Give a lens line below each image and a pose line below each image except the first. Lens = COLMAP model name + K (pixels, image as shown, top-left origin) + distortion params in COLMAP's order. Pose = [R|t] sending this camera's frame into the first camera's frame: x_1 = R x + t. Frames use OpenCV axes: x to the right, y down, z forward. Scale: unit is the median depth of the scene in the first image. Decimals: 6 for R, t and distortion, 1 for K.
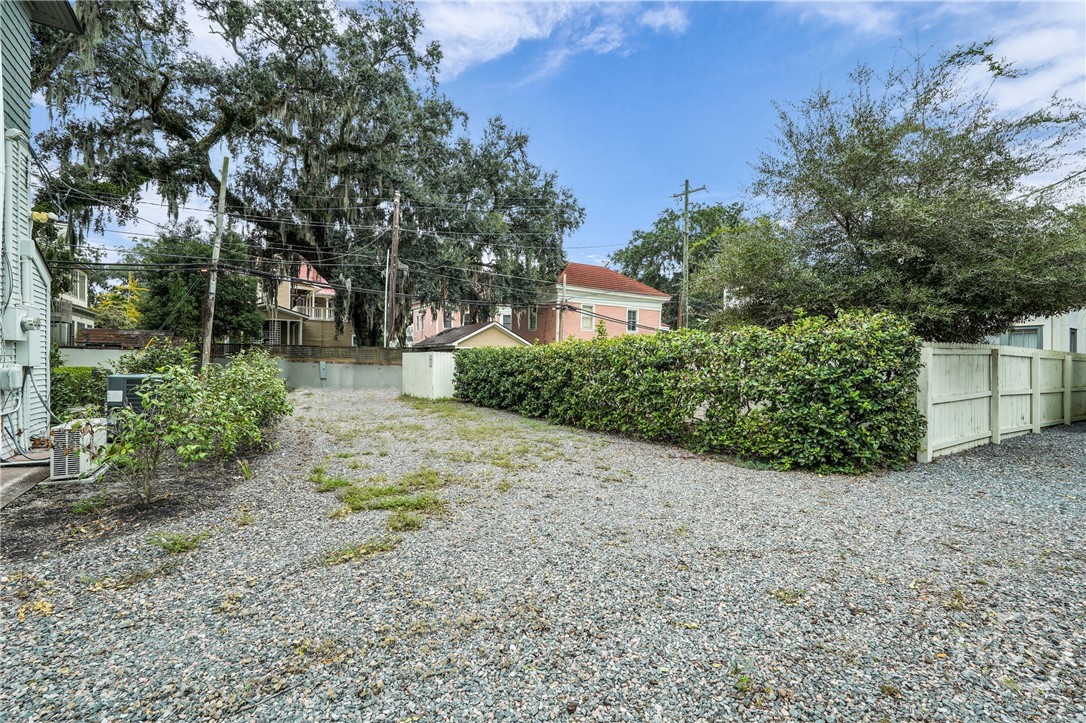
lens RADIAL K [[483.6, 0, 547.0], [0, 483.6, 360.9], [0, 0, 1]] dist [-0.008652, 0.004818]
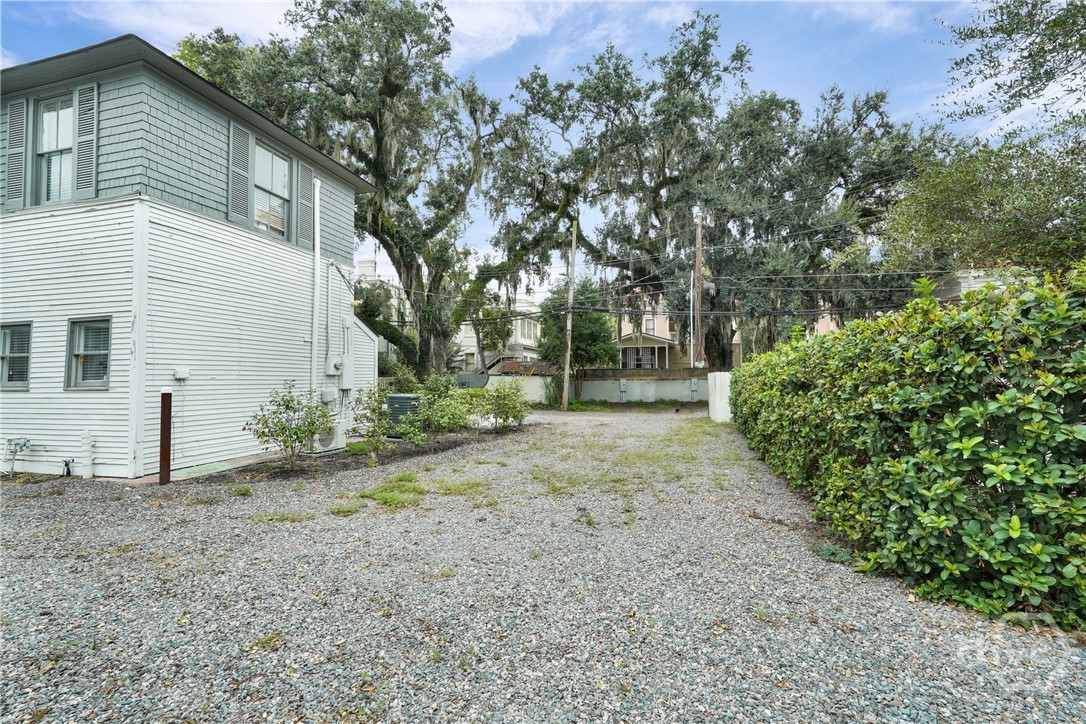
lens RADIAL K [[483.6, 0, 549.5], [0, 483.6, 368.3], [0, 0, 1]] dist [-0.008652, 0.004818]
pose [[0.665656, -0.027926, -0.745736, 0.183337], [0.010011, 0.999544, -0.028494, -0.001505], [0.746191, 0.011501, 0.665632, 0.089908]]
